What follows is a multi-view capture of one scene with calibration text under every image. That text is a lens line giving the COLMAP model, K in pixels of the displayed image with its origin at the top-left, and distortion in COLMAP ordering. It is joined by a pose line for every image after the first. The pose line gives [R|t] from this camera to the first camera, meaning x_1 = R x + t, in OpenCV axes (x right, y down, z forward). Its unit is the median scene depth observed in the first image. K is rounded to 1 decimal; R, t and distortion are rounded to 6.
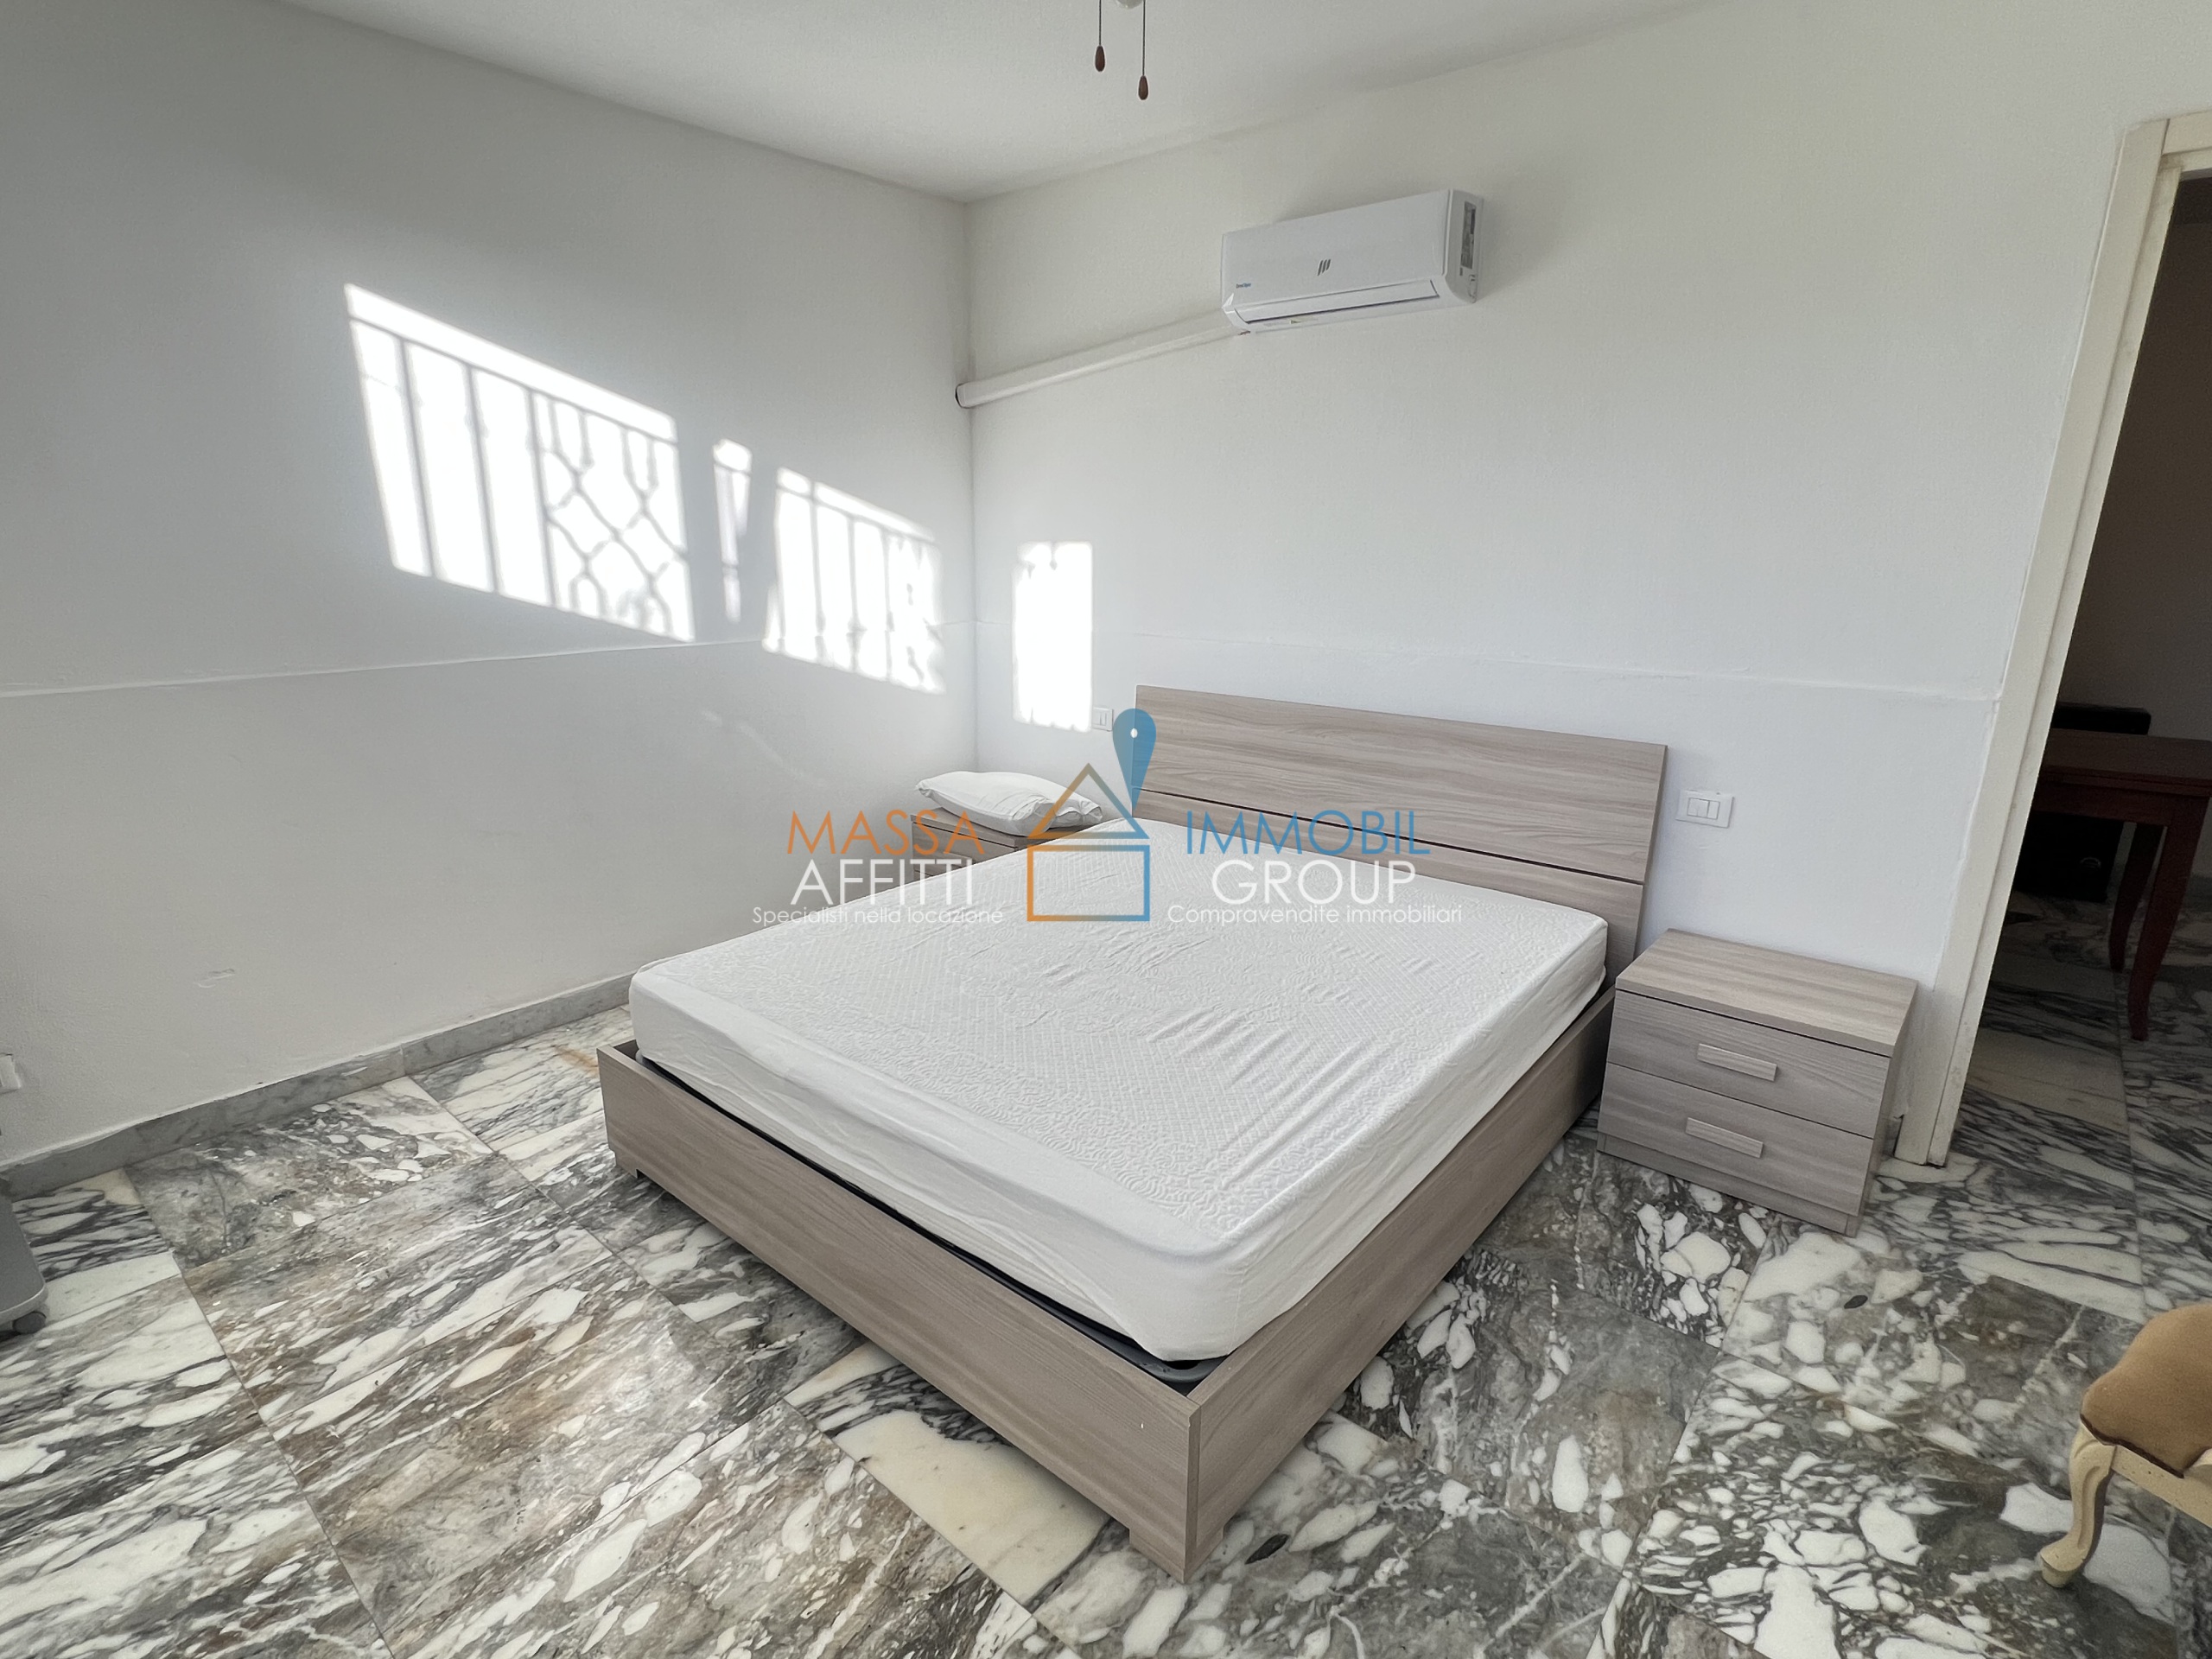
lens RADIAL K [[1097.8, 0, 1101.8], [0, 1097.8, 824.1], [0, 0, 1]] dist [-0.004121, 0.002094]
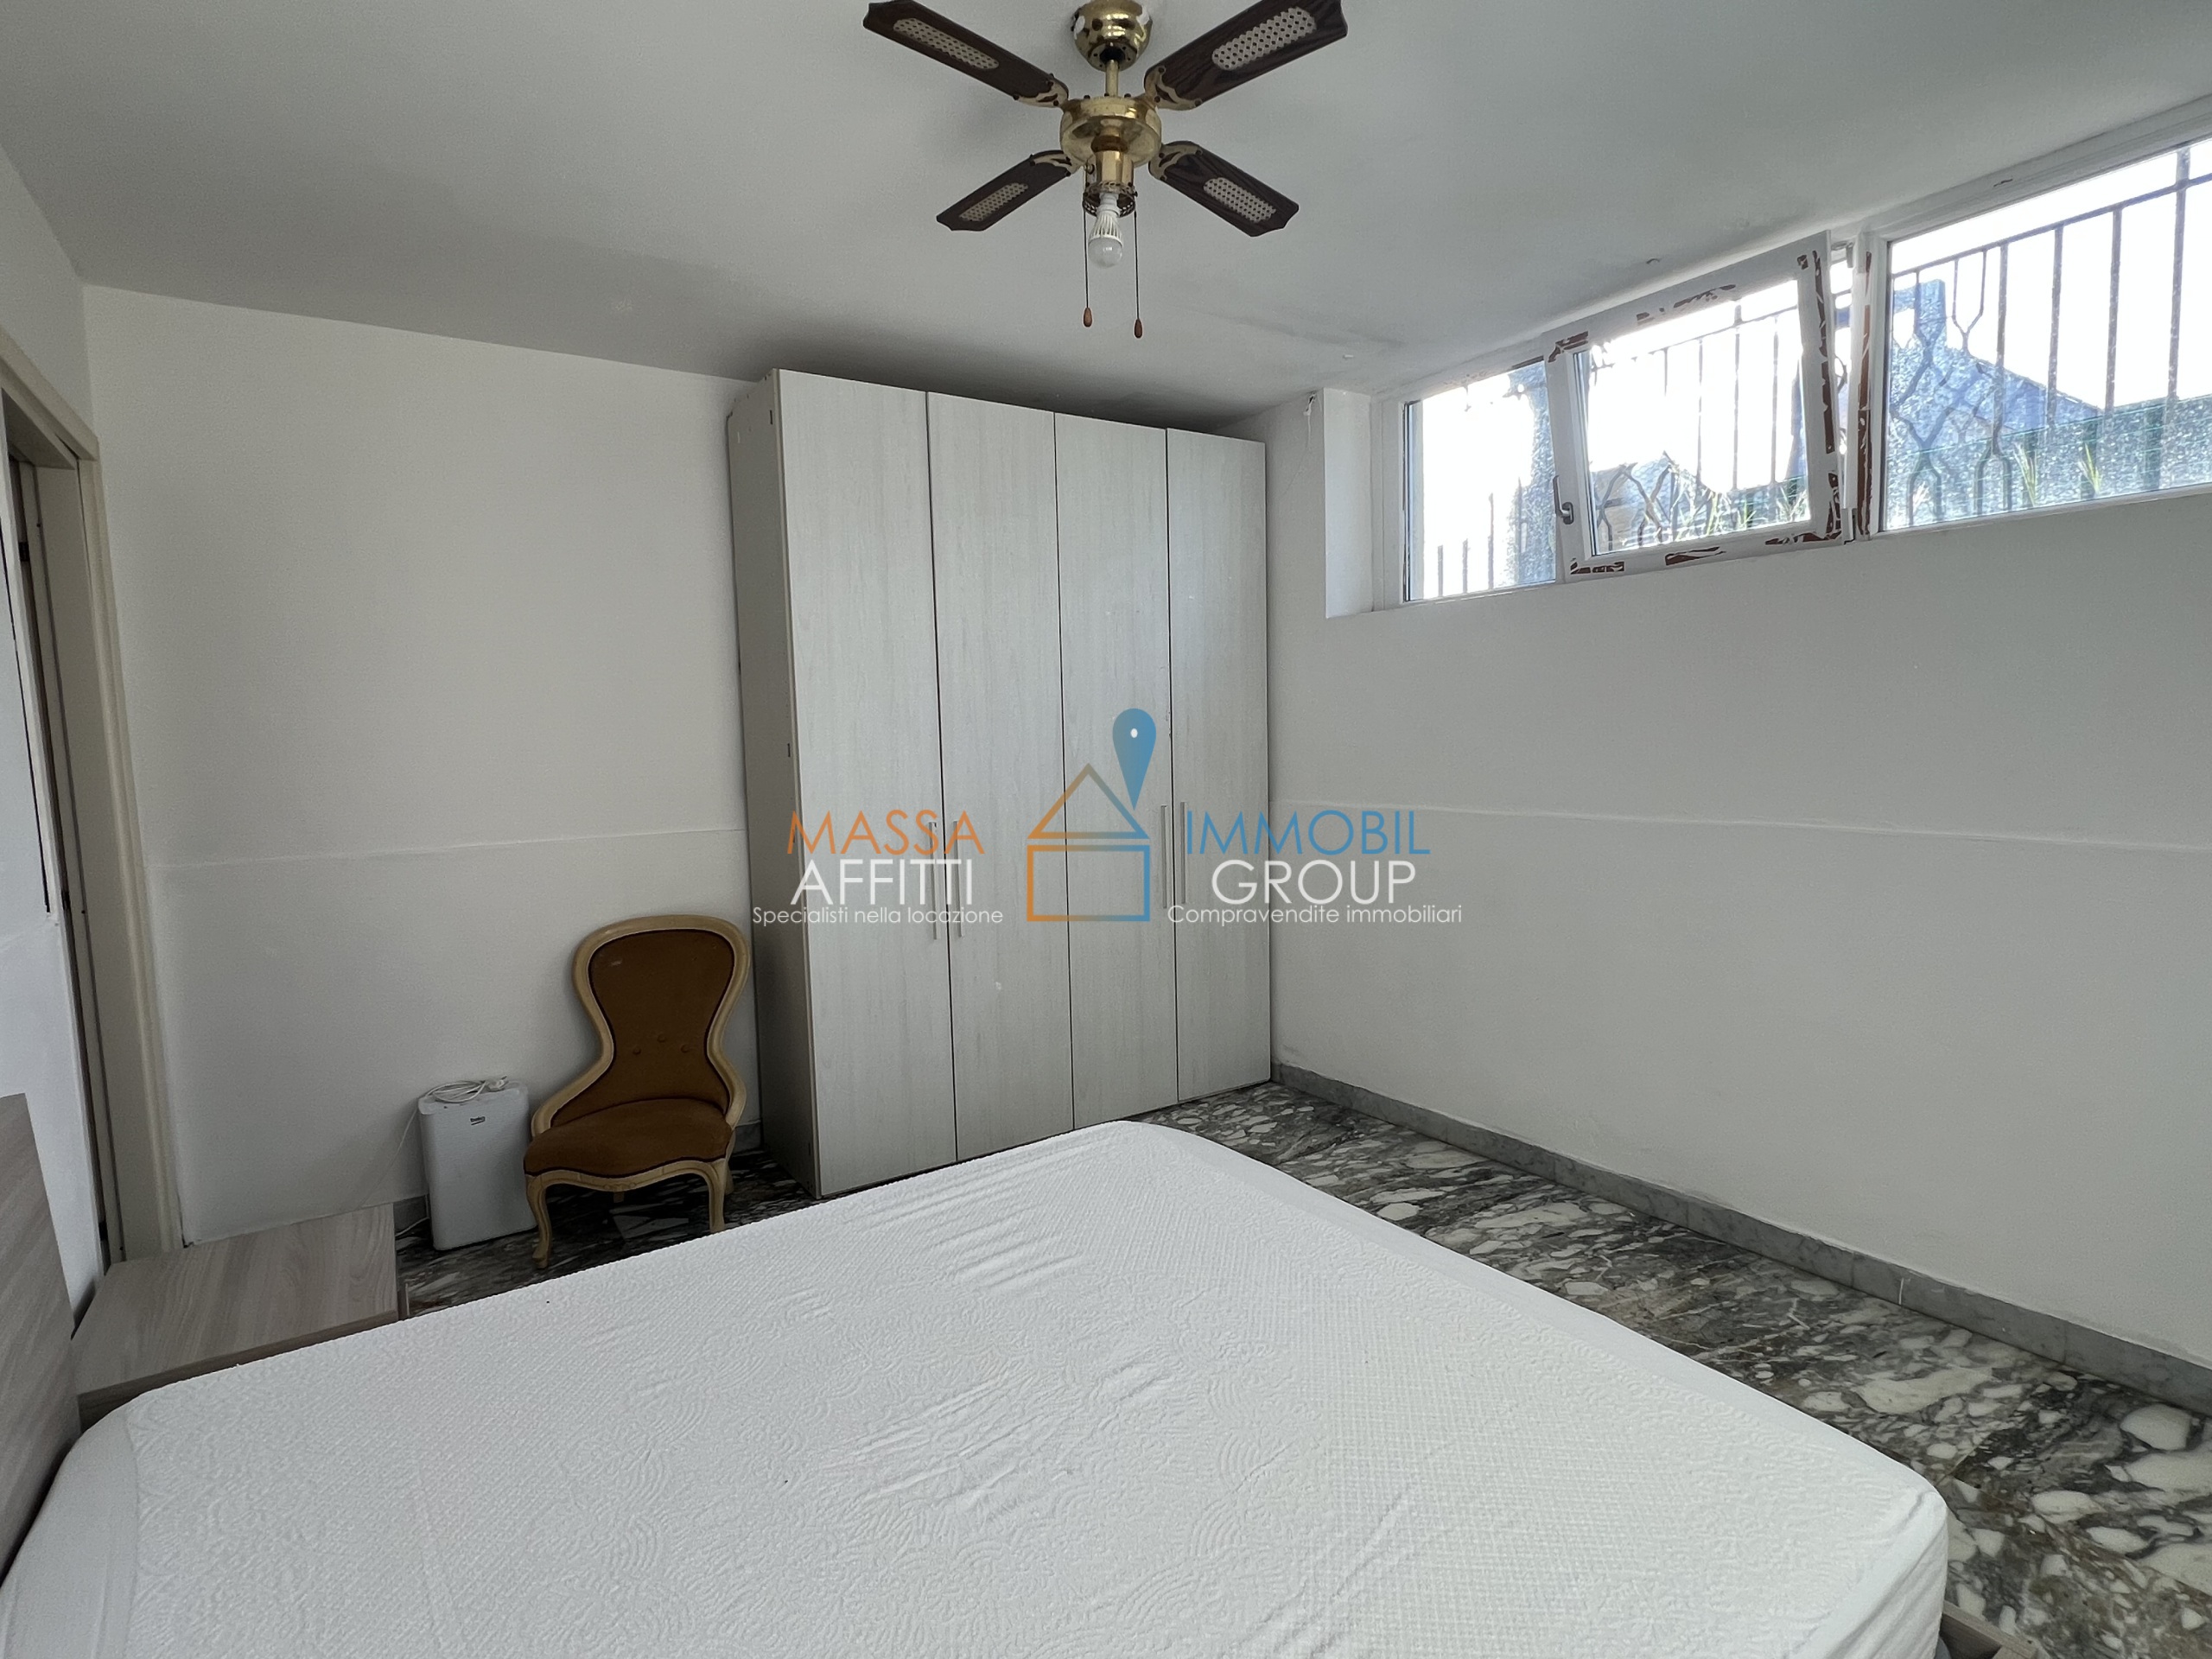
lens RADIAL K [[1097.8, 0, 1092.5], [0, 1097.8, 829.5], [0, 0, 1]] dist [-0.004121, 0.002094]
pose [[-0.958892, 0.002235, 0.283764, -0.256876], [0.100445, 0.937903, 0.332038, -0.490271], [-0.265401, 0.346891, -0.899571, 1.951233]]
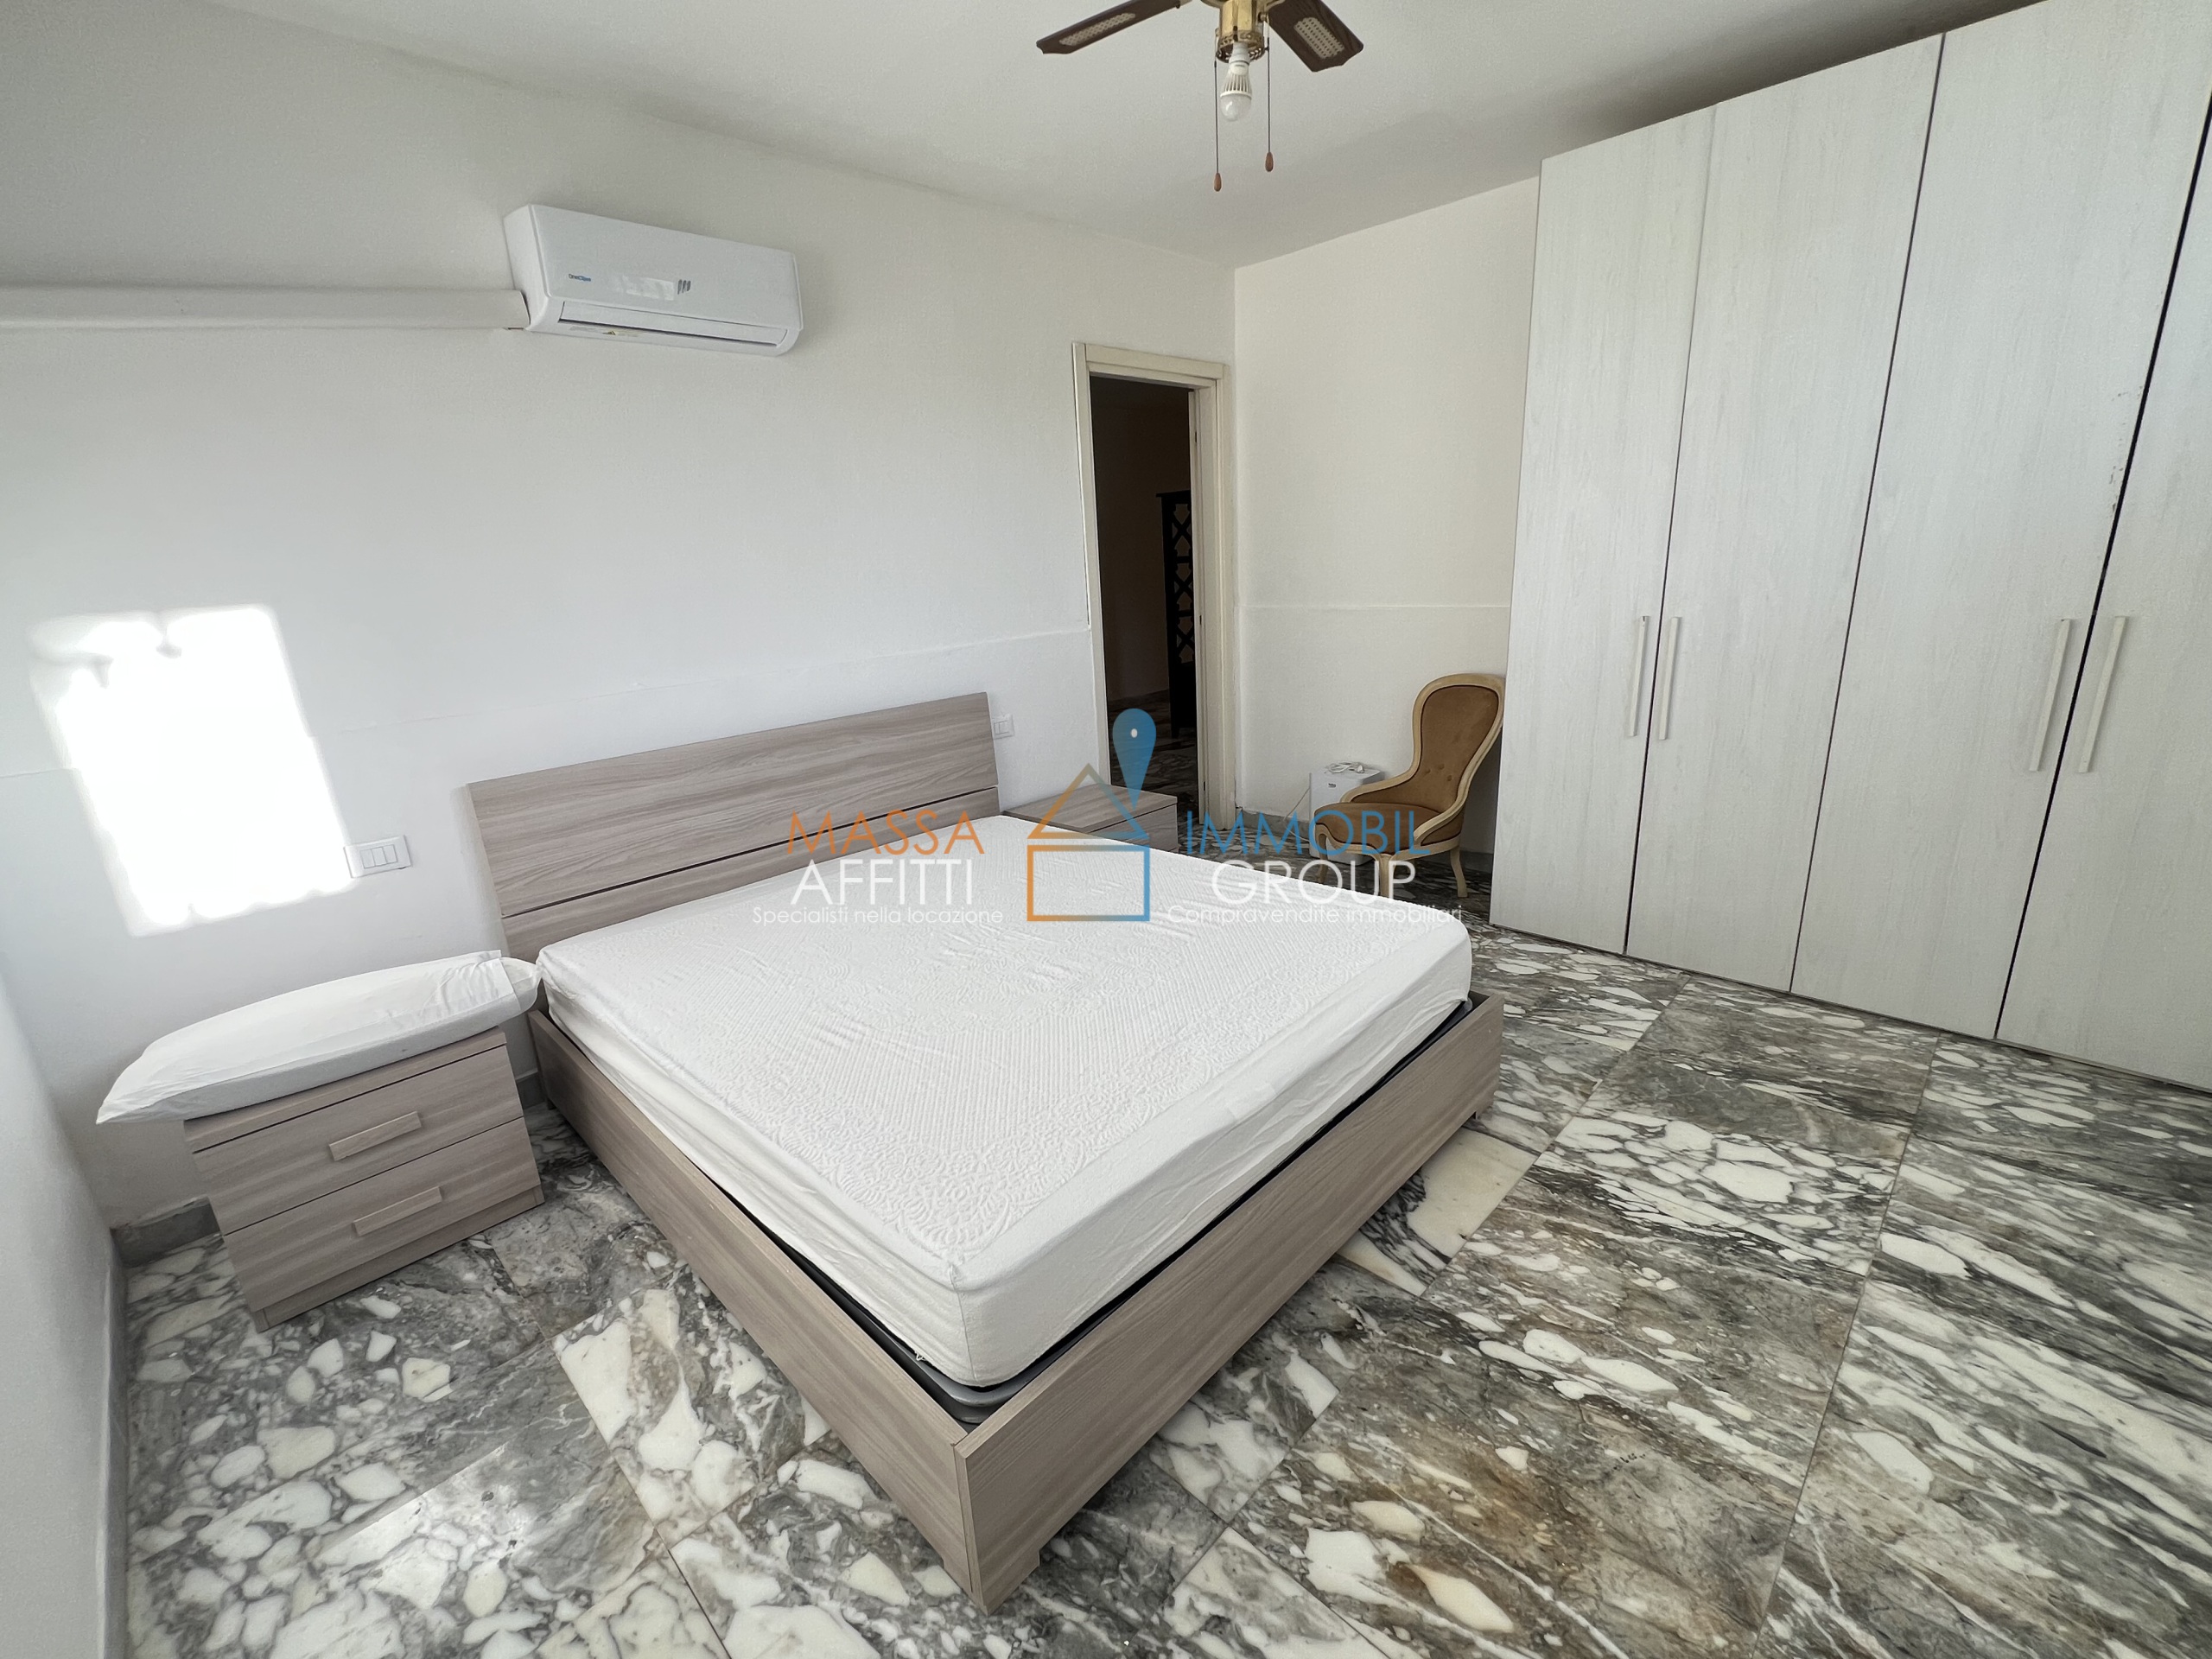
lens RADIAL K [[941.3, 0, 1092.1], [0, 941.3, 833.8], [0, 0, 1]] dist [-0.003782, 0.001540]
pose [[0.082538, -0.292421, 0.952721, -1.114187], [0.313998, 0.914923, 0.253617, -0.259805], [-0.945829, 0.278219, 0.167336, 1.045368]]
